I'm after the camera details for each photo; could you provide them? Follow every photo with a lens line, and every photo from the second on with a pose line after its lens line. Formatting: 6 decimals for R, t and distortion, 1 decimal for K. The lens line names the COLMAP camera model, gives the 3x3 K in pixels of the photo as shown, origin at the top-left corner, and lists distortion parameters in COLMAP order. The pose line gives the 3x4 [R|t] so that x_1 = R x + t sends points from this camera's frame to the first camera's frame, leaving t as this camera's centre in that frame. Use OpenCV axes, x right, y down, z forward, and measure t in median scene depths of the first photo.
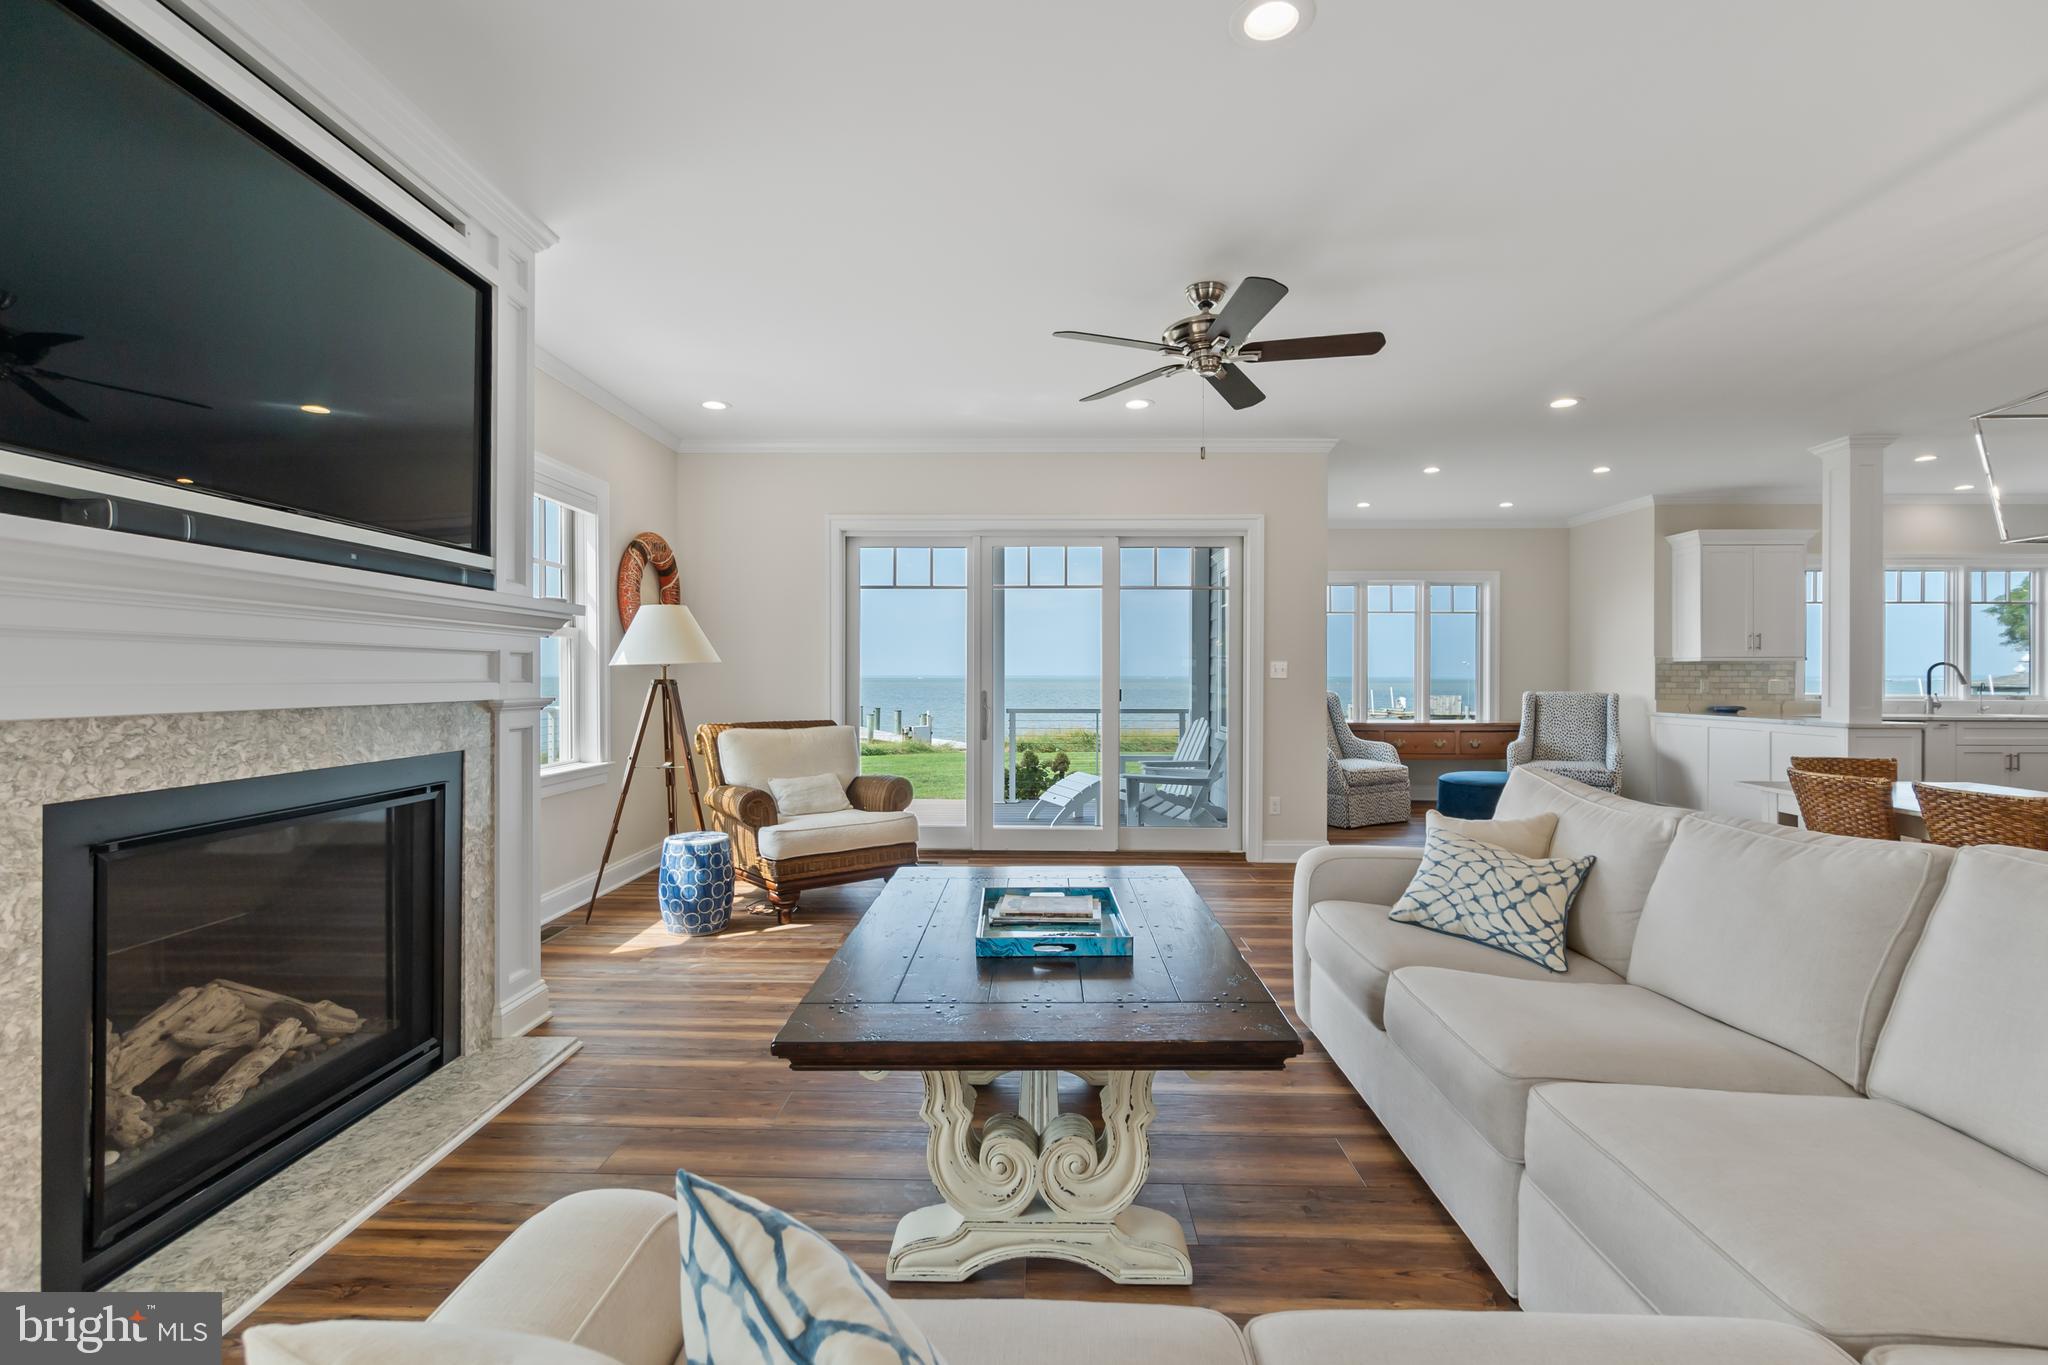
lens RADIAL K [[889.0, 0, 1032.6], [0, 889.0, 678.5], [0, 0, 1]] dist [-0.006592, 0.002274]
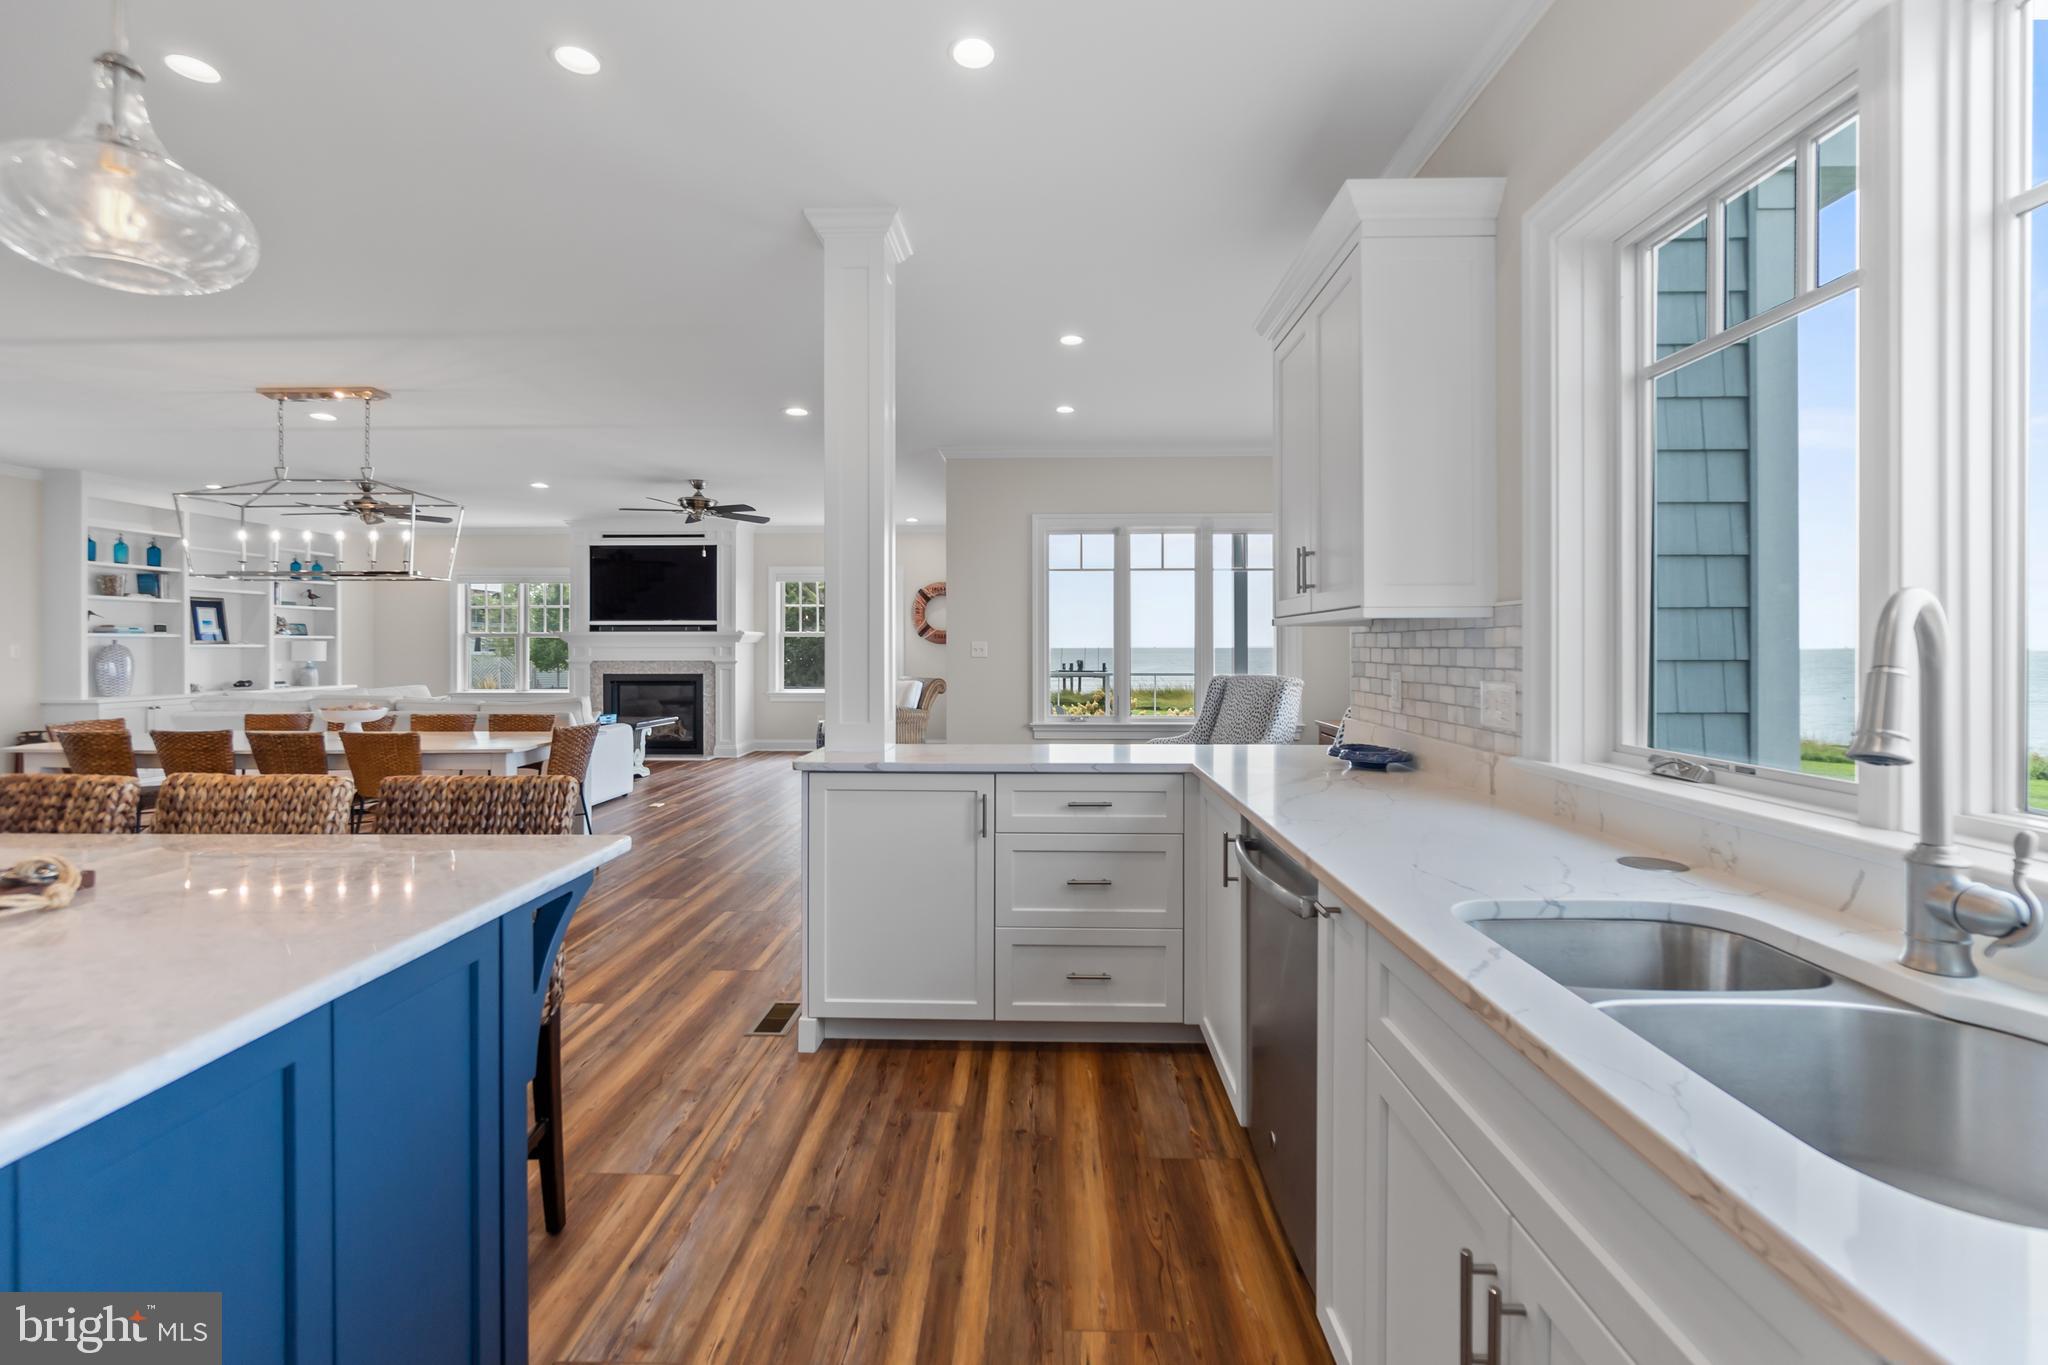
lens RADIAL K [[889.0, 0, 1026.0], [0, 889.0, 645.0], [0, 0, 1]] dist [-0.006592, 0.002274]
pose [[0.004465, -0.005049, -0.999977, 1.768126], [-0.001313, 0.999986, -0.005055, -0.013522], [0.999989, 0.001336, 0.004458, 1.322012]]
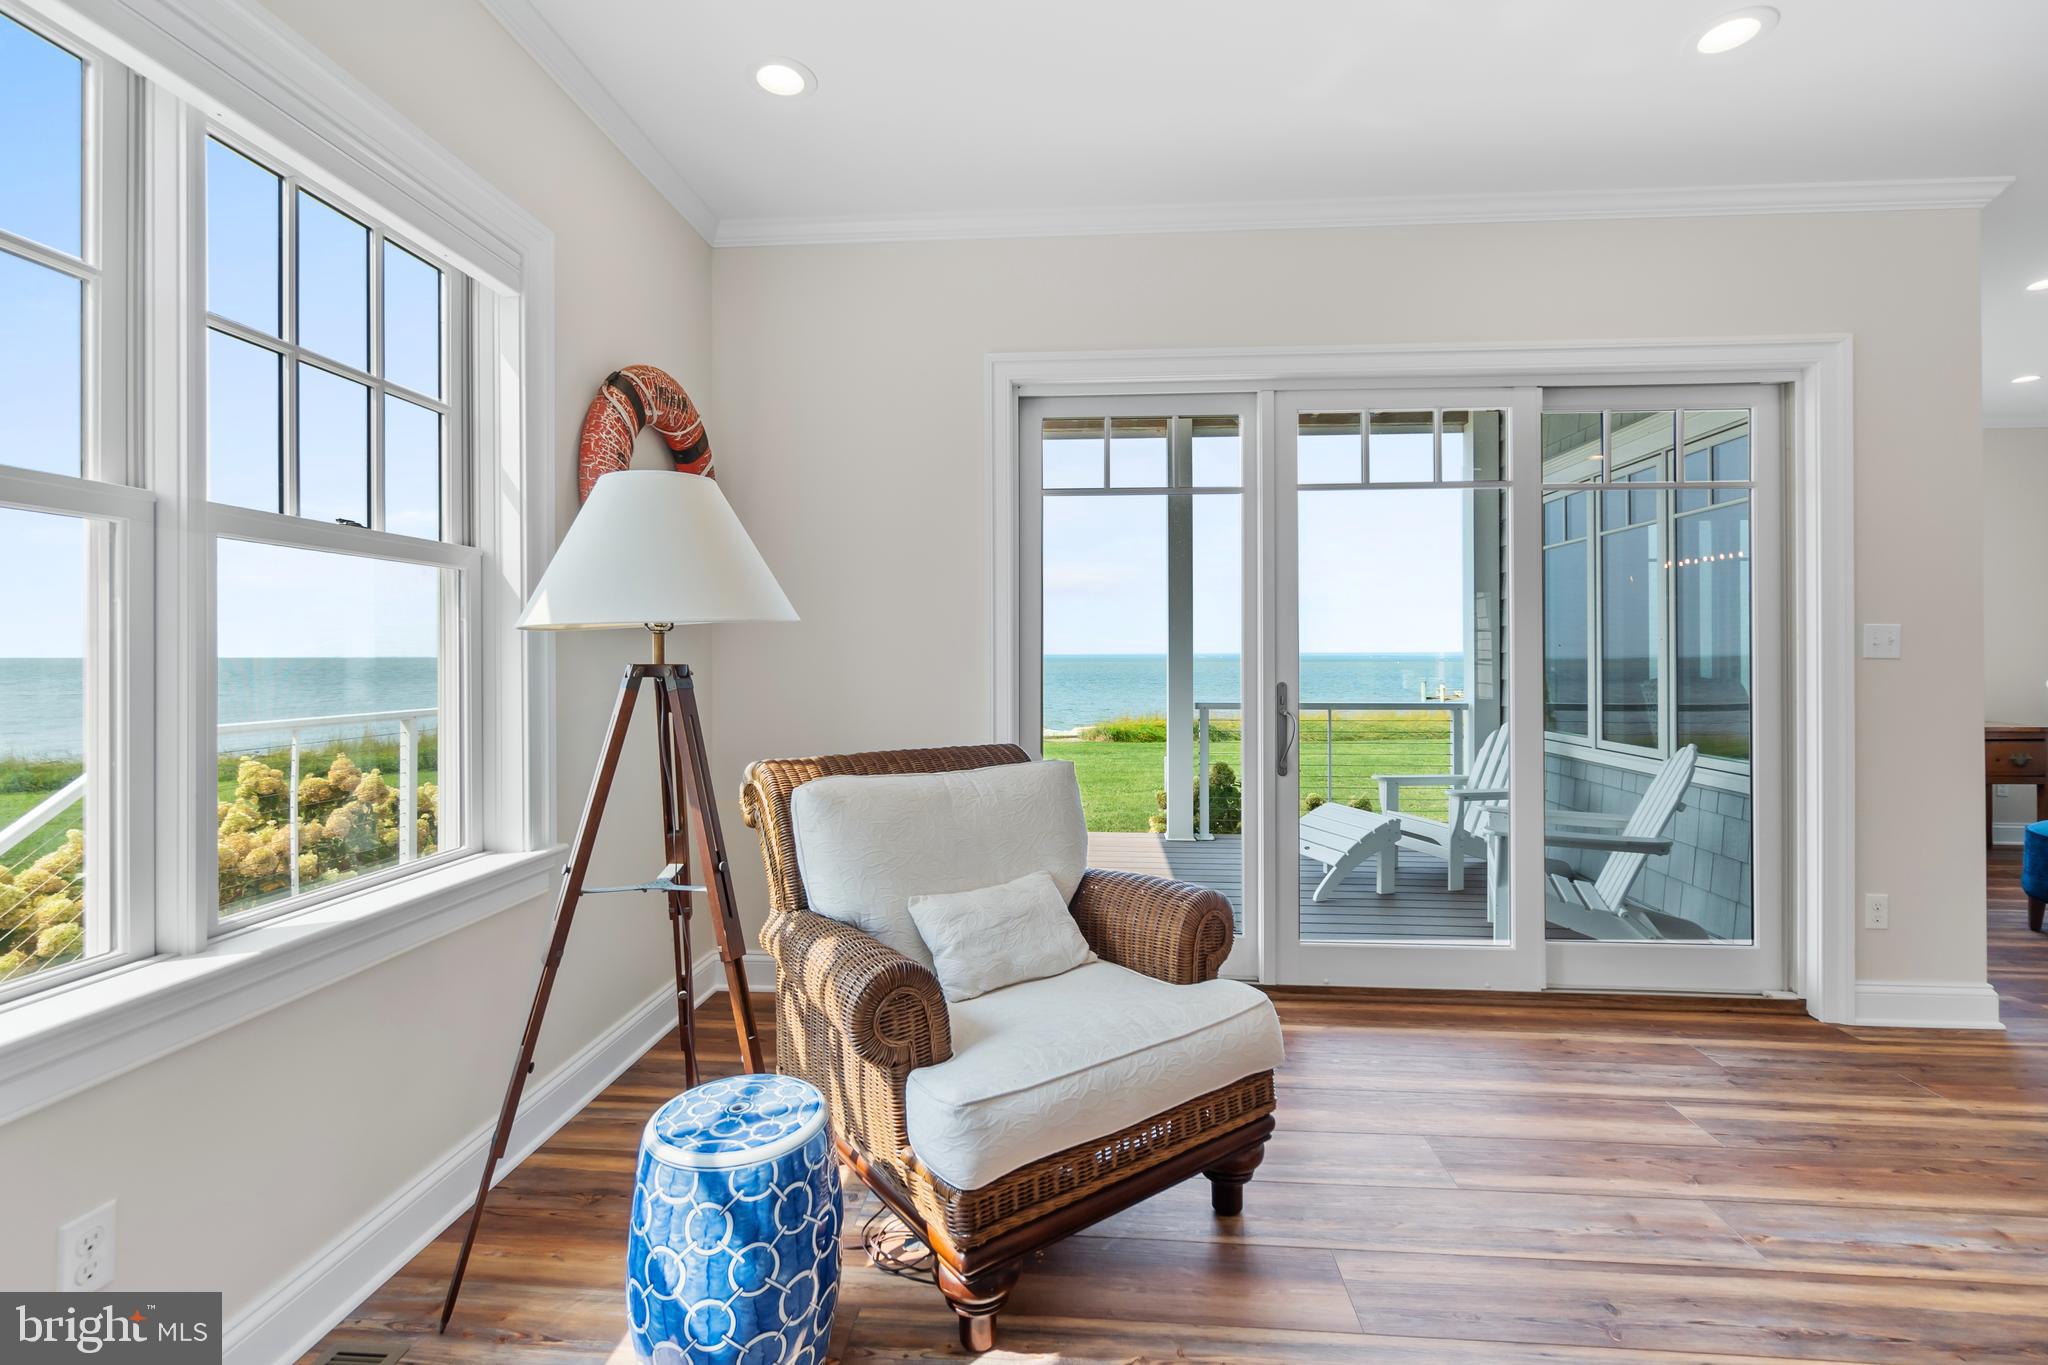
lens RADIAL K [[889.0, 0, 1038.2], [0, 889.0, 656.0], [0, 0, 1]] dist [-0.006592, 0.002274]
pose [[0.998299, -0.004020, -0.058168, -0.206167], [0.003807, 0.999986, -0.003759, -0.000362], [0.058182, 0.003531, 0.998300, 0.568285]]
